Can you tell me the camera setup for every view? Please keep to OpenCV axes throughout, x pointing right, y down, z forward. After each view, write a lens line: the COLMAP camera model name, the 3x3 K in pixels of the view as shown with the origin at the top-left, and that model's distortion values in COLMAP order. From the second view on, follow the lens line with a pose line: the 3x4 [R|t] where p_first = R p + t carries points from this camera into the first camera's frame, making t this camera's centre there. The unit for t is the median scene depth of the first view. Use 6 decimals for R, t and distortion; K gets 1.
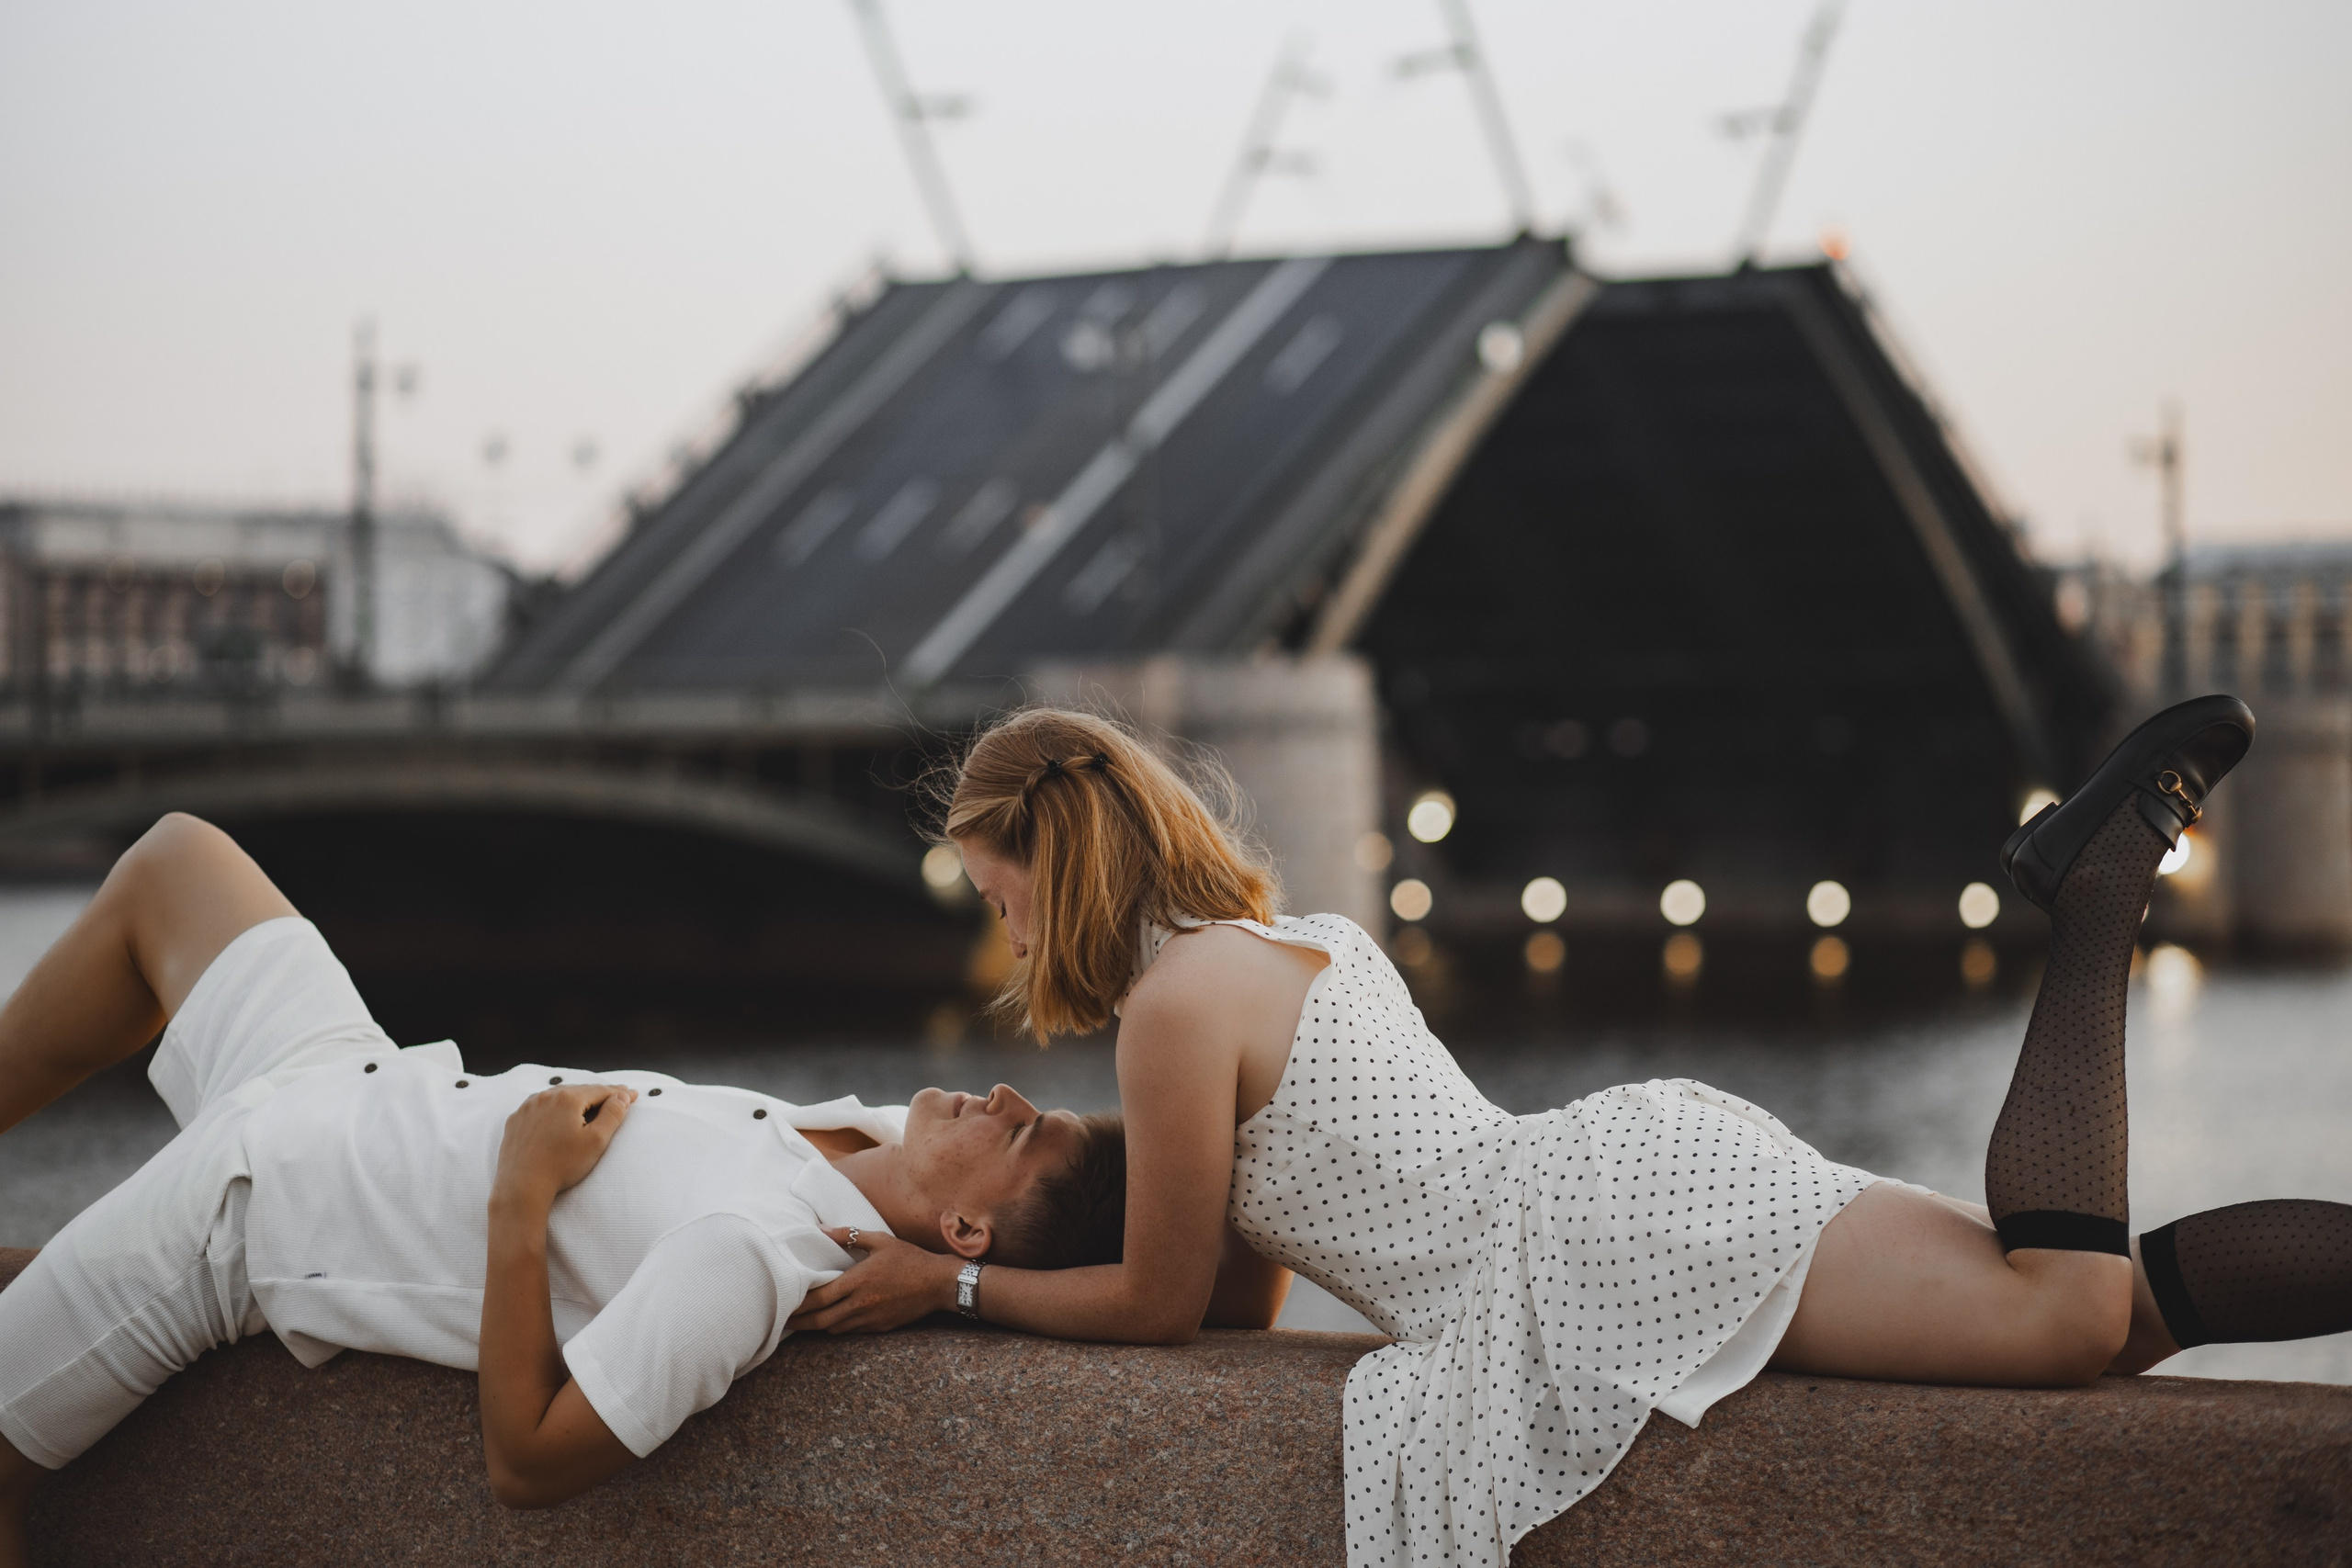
lens RADIAL K [[5766.8, 0, 1176.0], [0, 5766.8, 784.0], [0, 0, 1]] dist [-0.049984, 0.123329]
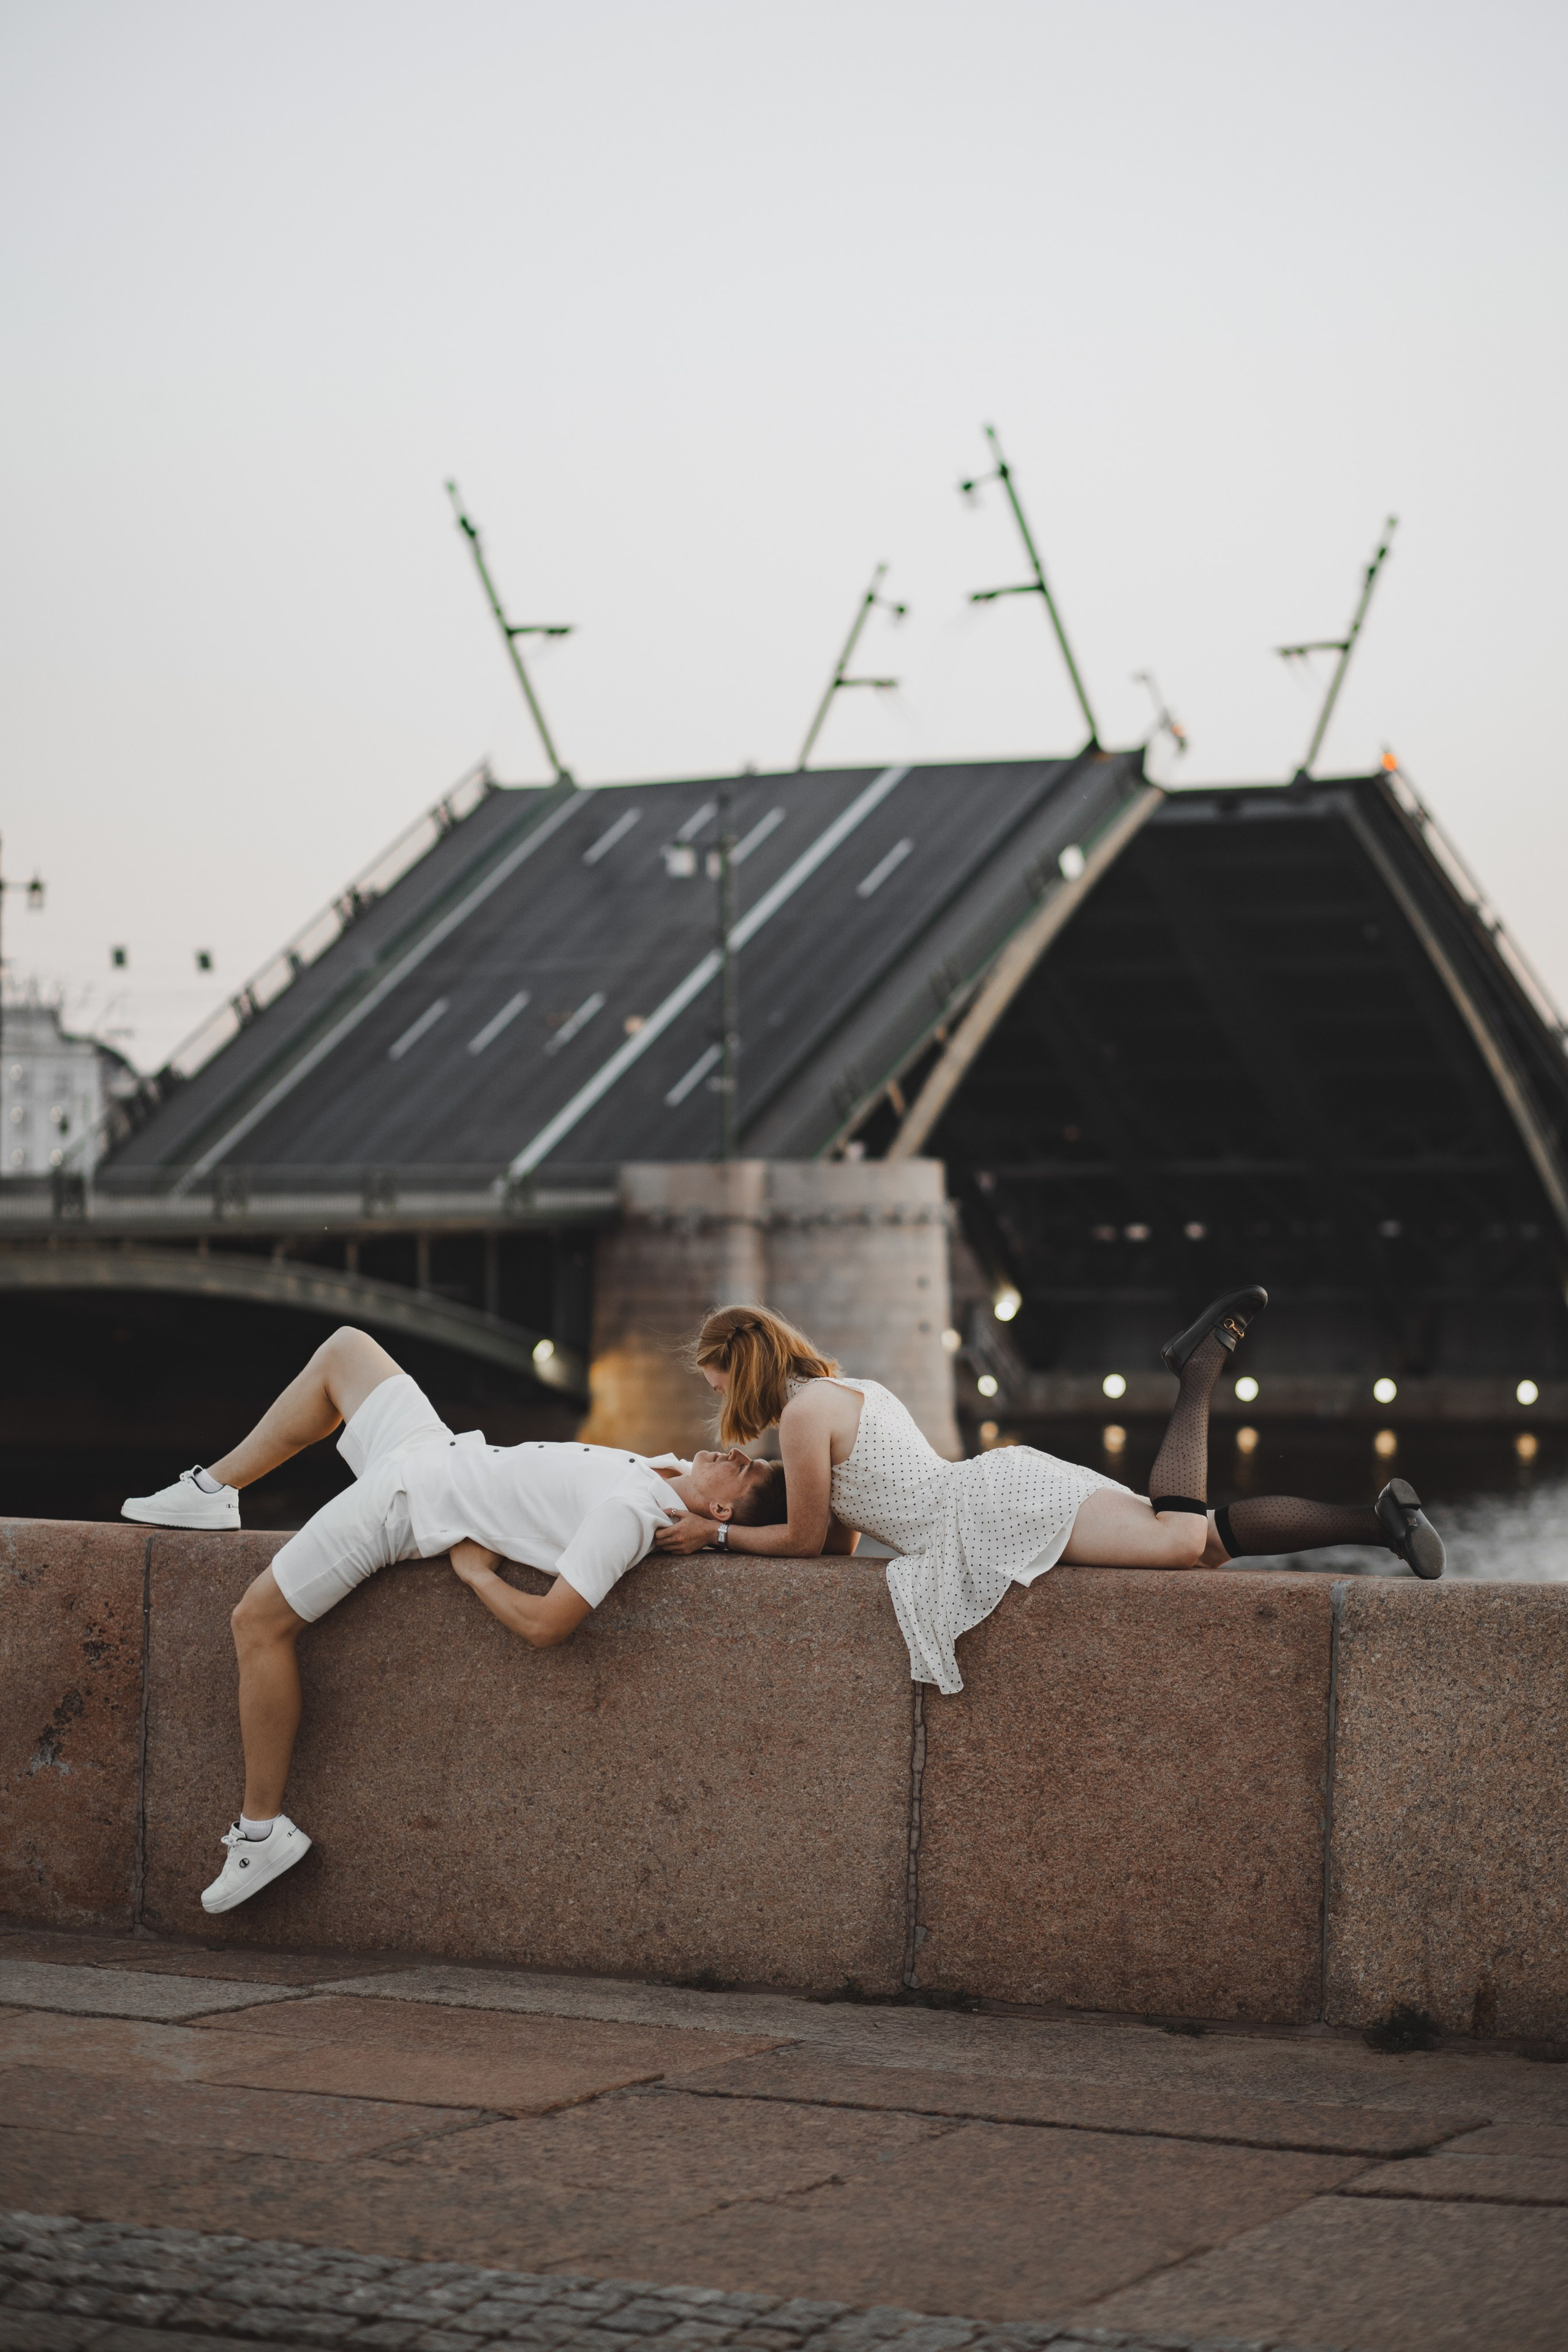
lens RADIAL K [[5767.3, 0, 784.0], [0, 5767.3, 1176.0], [0, 0, 1]] dist [-0.049984, 0.123329]
pose [[0.999984, 0.003589, 0.004392, -0.019187], [-0.003516, 0.999859, -0.016448, -0.017126], [-0.004450, 0.016432, 0.999855, -1.182603]]
